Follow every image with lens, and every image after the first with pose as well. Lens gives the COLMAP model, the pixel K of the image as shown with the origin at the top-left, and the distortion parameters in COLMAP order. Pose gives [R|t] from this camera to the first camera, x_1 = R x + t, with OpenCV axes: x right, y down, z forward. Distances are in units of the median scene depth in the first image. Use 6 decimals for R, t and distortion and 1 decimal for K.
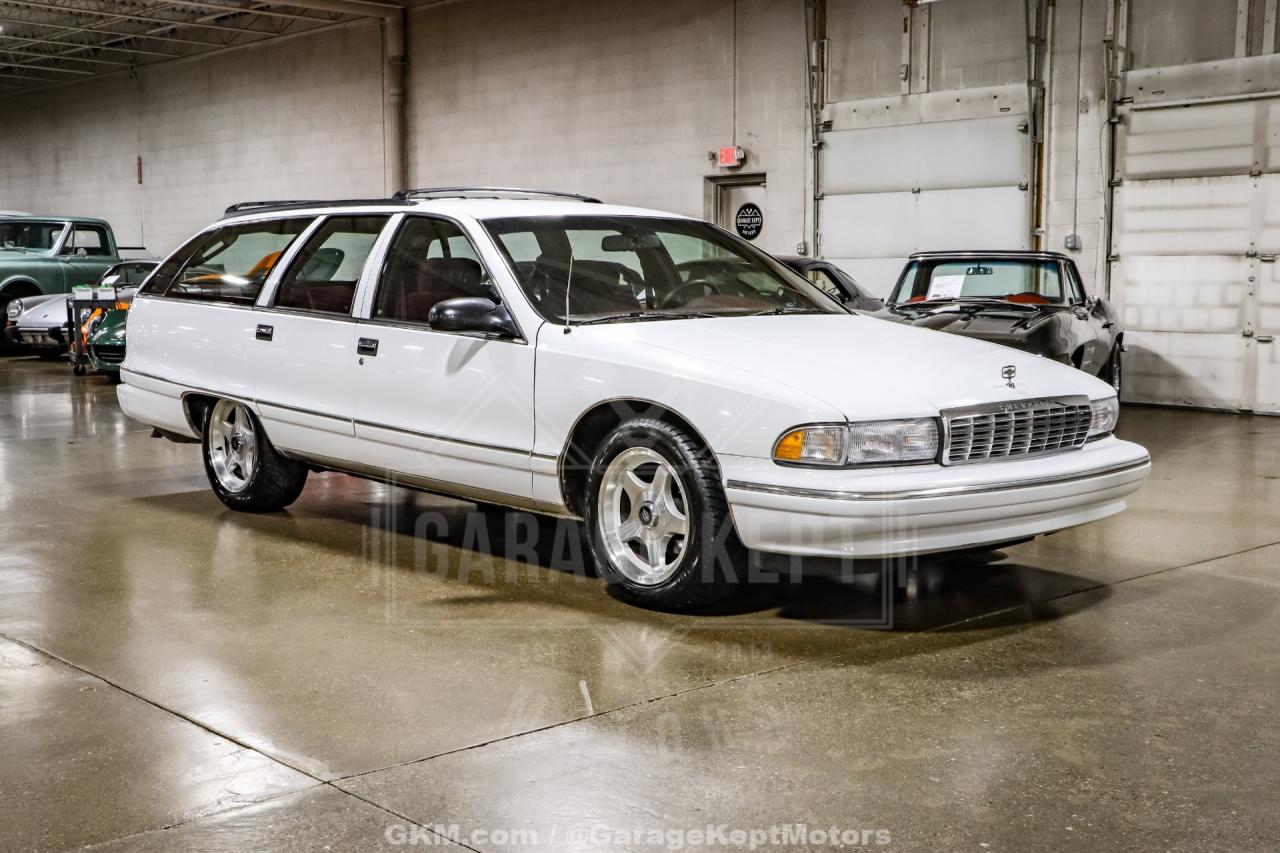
lens RADIAL K [[1598.8, 0, 640.0], [0, 1598.8, 426.5], [0, 0, 1]] dist [-0.031938, 0.405770]
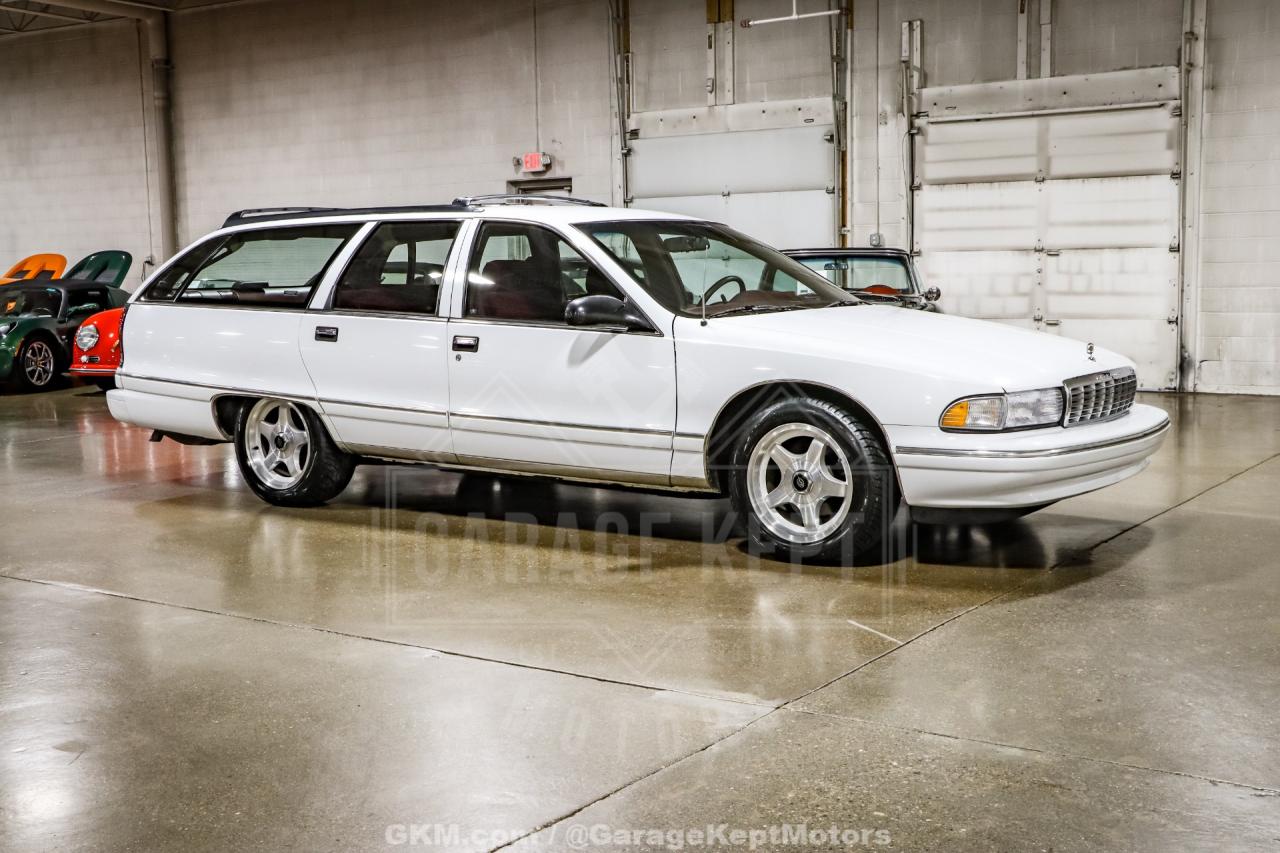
lens RADIAL K [[1567.4, 0, 637.1], [0, 1567.4, 430.1], [0, 0, 1]] dist [-0.042588, 0.391128]
pose [[0.971885, -0.039082, 0.232191, -0.163248], [0.038091, 0.999236, 0.008752, 0.001715], [-0.232356, 0.000339, 0.972631, -0.027282]]
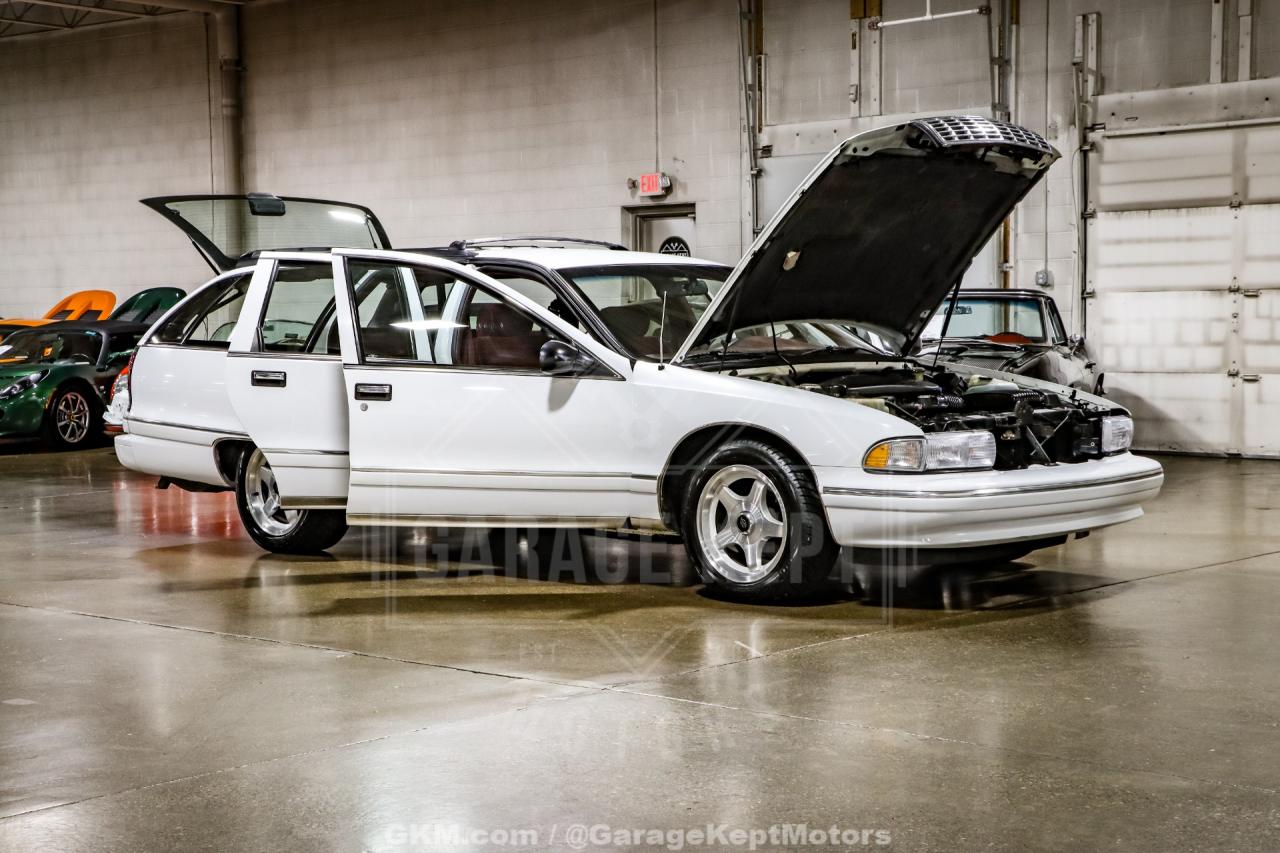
lens RADIAL K [[2199.0, 0, 630.7], [0, 2199.0, 430.7], [0, 0, 1]] dist [0.111372, 0.844596]
pose [[0.994690, -0.016950, 0.101507, -0.106607], [0.021383, 0.998857, -0.042741, 0.024321], [-0.100666, 0.044684, 0.993916, -0.263036]]
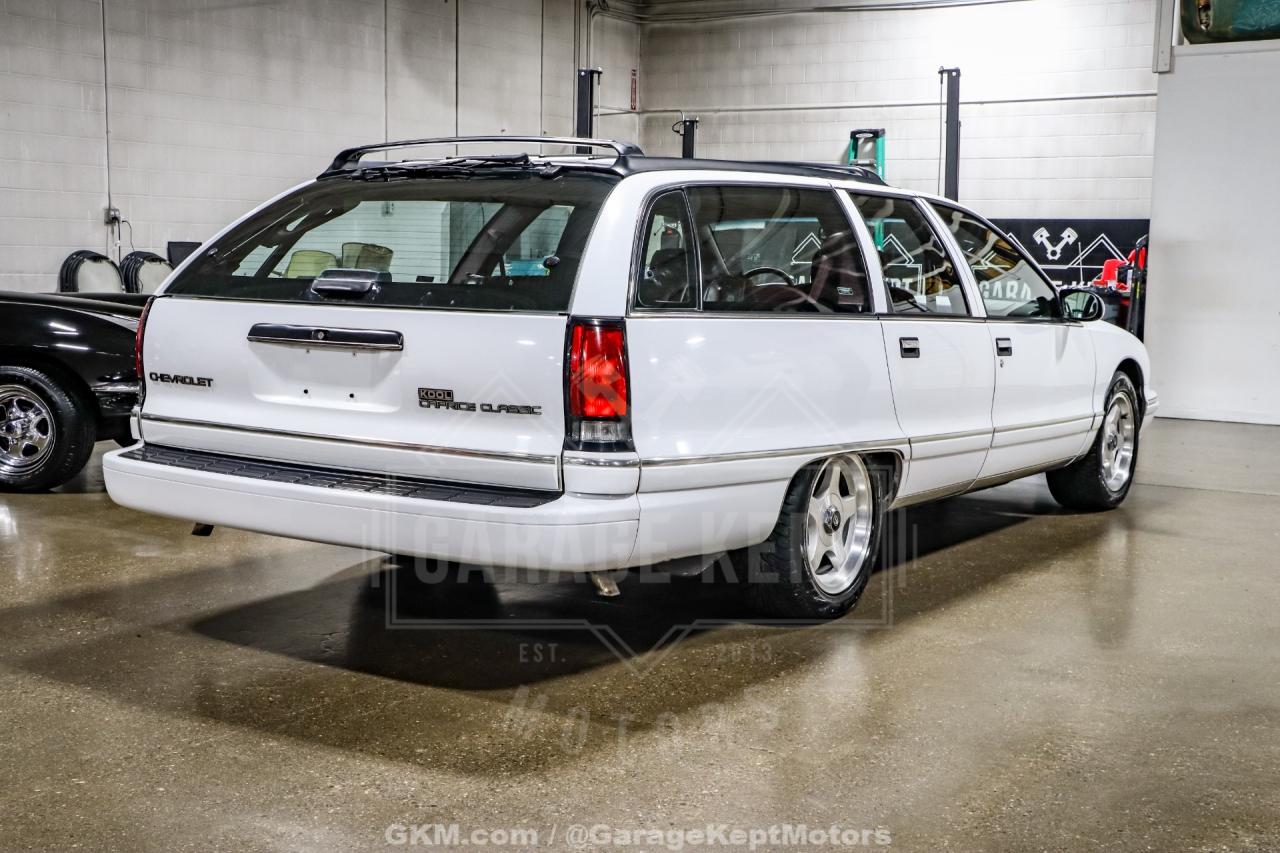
lens RADIAL K [[1667.8, 0, 640.0], [0, 1667.8, 426.5], [0, 0, 1]] dist [-0.001584, 0.364045]
pose [[-0.263584, -0.107243, 0.958656, -0.557375], [0.078353, 0.988137, 0.132085, -0.078963], [-0.961449, 0.109929, -0.252055, 0.775408]]
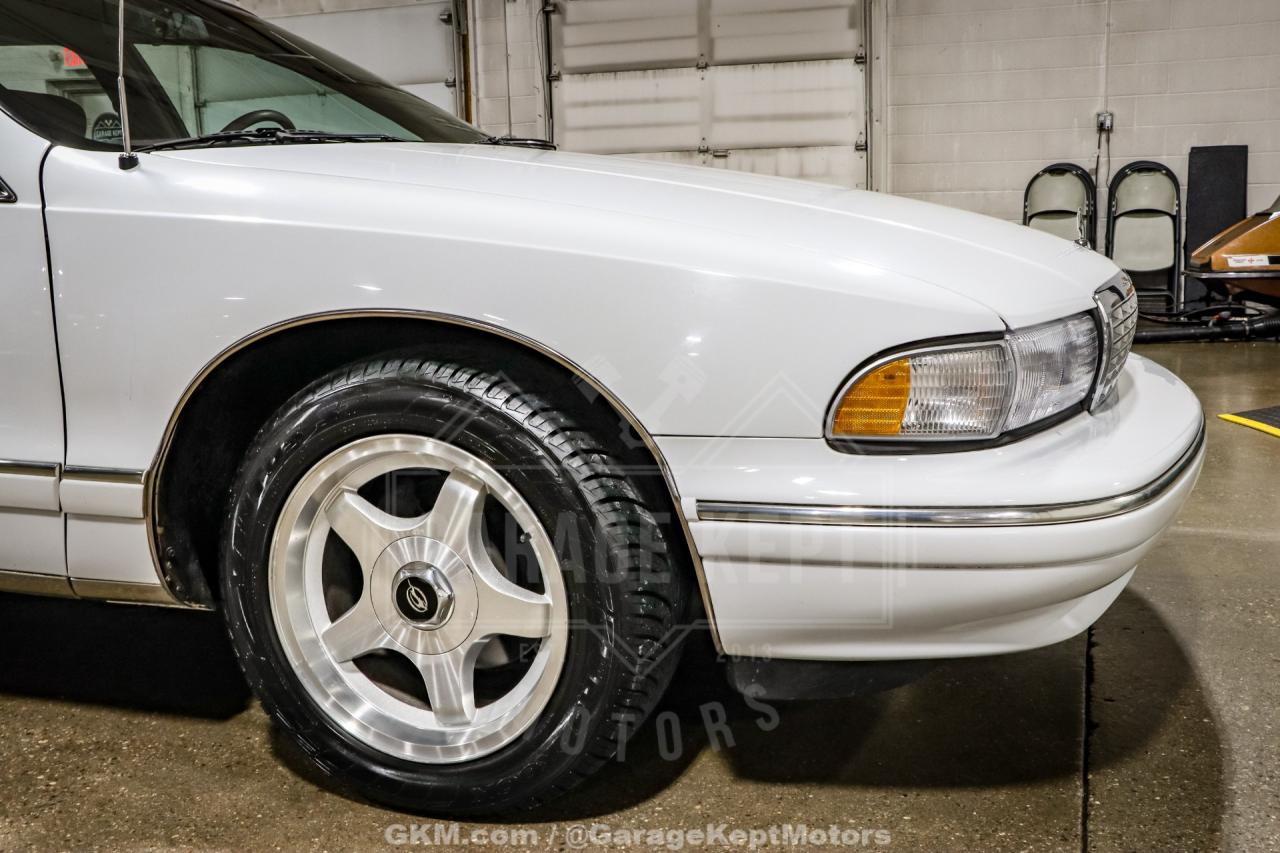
lens RADIAL K [[1346.1, 0, 640.0], [0, 1346.1, 426.5], [0, 0, 1]] dist [-0.125045, 0.378550]
pose [[0.877784, -0.097220, 0.469089, -0.045406], [0.070638, 0.994755, 0.073984, -0.004112], [-0.473821, -0.031806, 0.880047, 0.298712]]
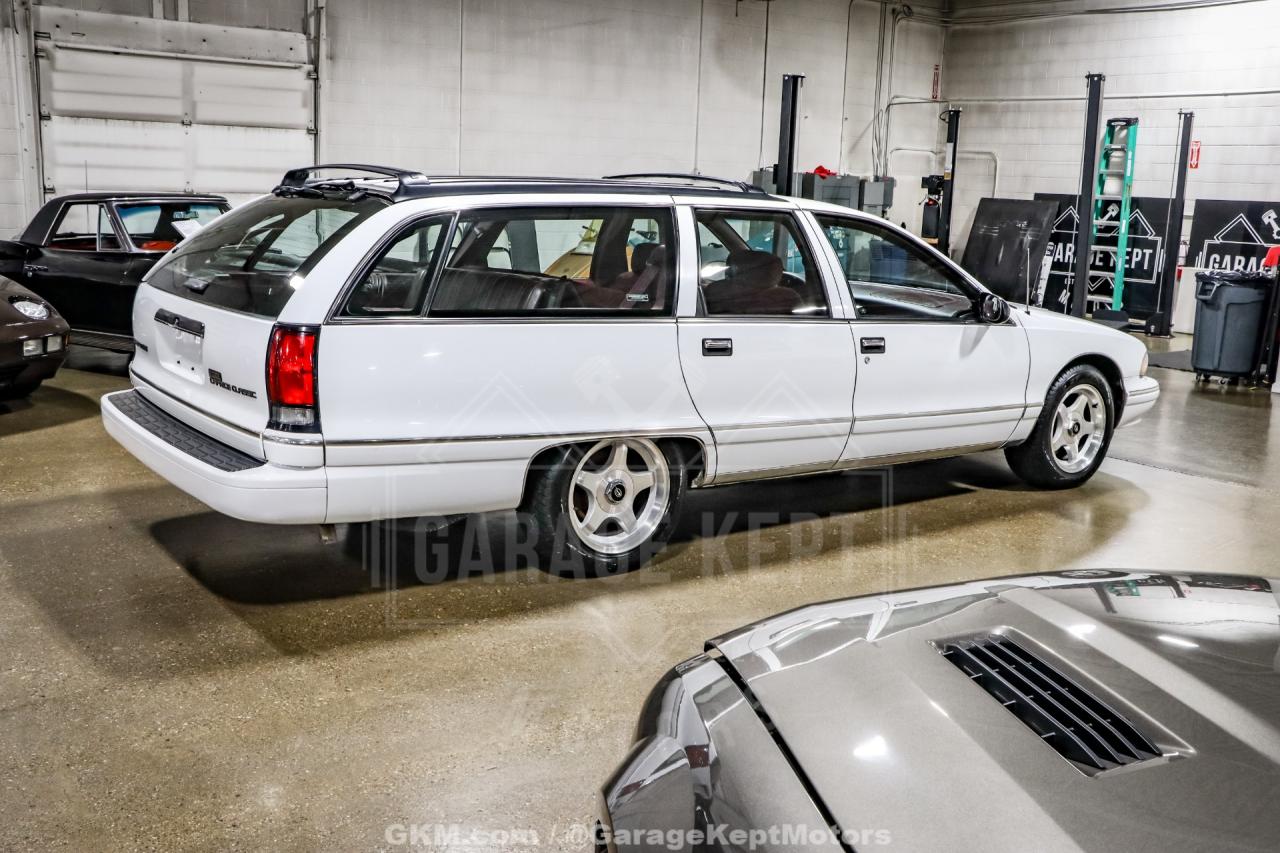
lens RADIAL K [[1318.3, 0, 644.8], [0, 1318.3, 424.3], [0, 0, 1]] dist [-0.131339, 0.338494]
pose [[0.082781, -0.181173, 0.979961, -0.551323], [0.062345, 0.982351, 0.176349, -0.085321], [-0.994616, 0.046497, 0.092615, 0.572979]]
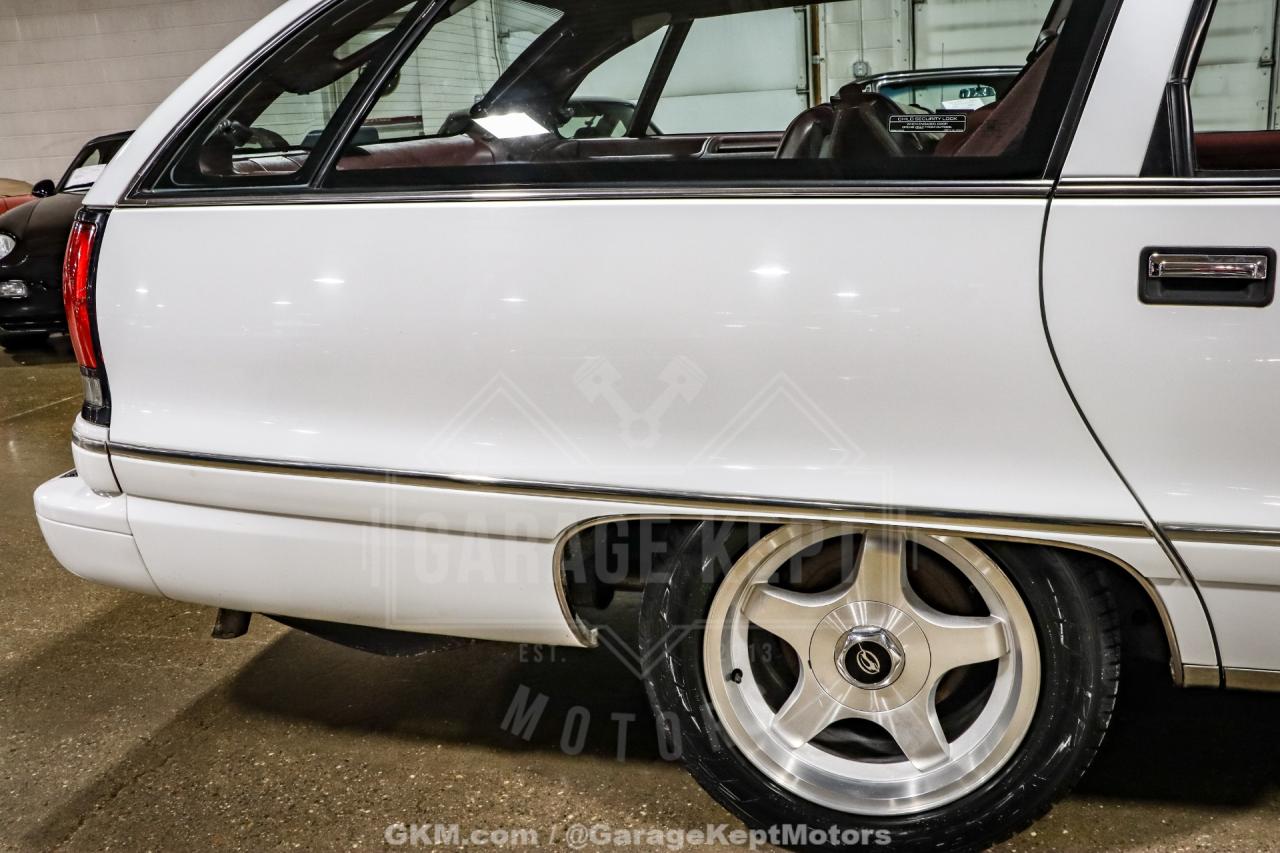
lens RADIAL K [[1252.2, 0, 640.0], [0, 1252.2, 426.5], [0, 0, 1]] dist [-0.117730, 0.216596]
pose [[0.829066, -0.179414, 0.529585, -0.249637], [0.112815, 0.981319, 0.155842, -0.045130], [-0.547652, -0.069458, 0.833819, 0.517025]]
